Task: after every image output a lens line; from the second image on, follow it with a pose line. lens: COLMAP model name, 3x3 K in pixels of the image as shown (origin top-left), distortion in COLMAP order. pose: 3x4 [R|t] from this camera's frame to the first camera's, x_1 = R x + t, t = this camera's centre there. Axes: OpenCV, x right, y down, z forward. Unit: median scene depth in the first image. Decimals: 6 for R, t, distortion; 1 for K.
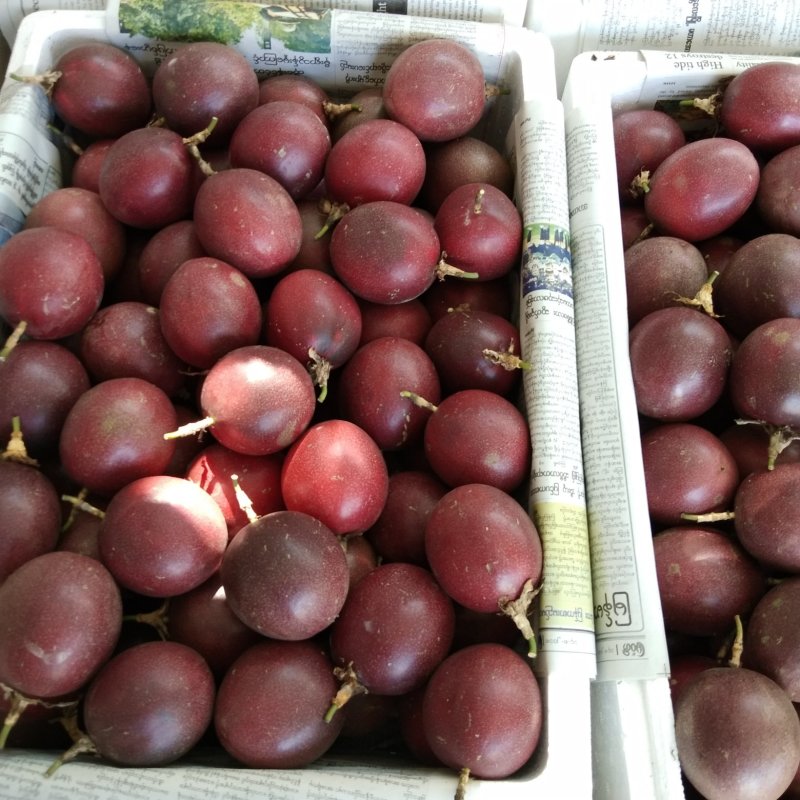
lens RADIAL K [[923.0, 0, 400.0], [0, 923.0, 400.0], [0, 0, 1]] dist [0.140222, -0.270851]
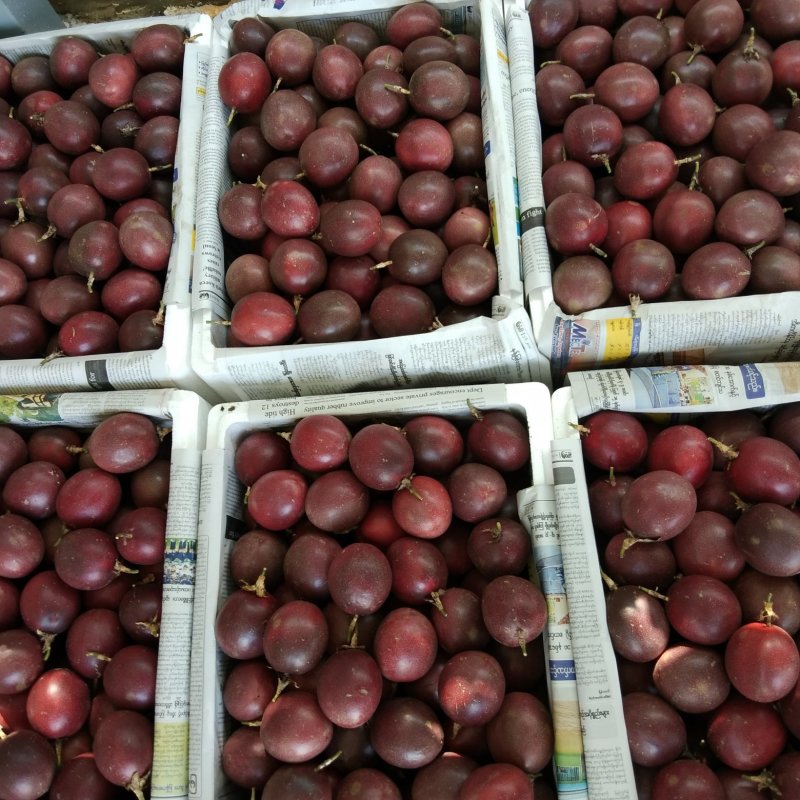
lens RADIAL K [[923.0, 0, 400.0], [0, 923.0, 400.0], [0, 0, 1]] dist [0.140222, -0.270851]
pose [[0.977844, -0.075228, -0.195352, 0.914167], [0.095348, 0.990833, 0.095706, -0.566997], [0.186362, -0.112212, 0.976052, -0.530297]]
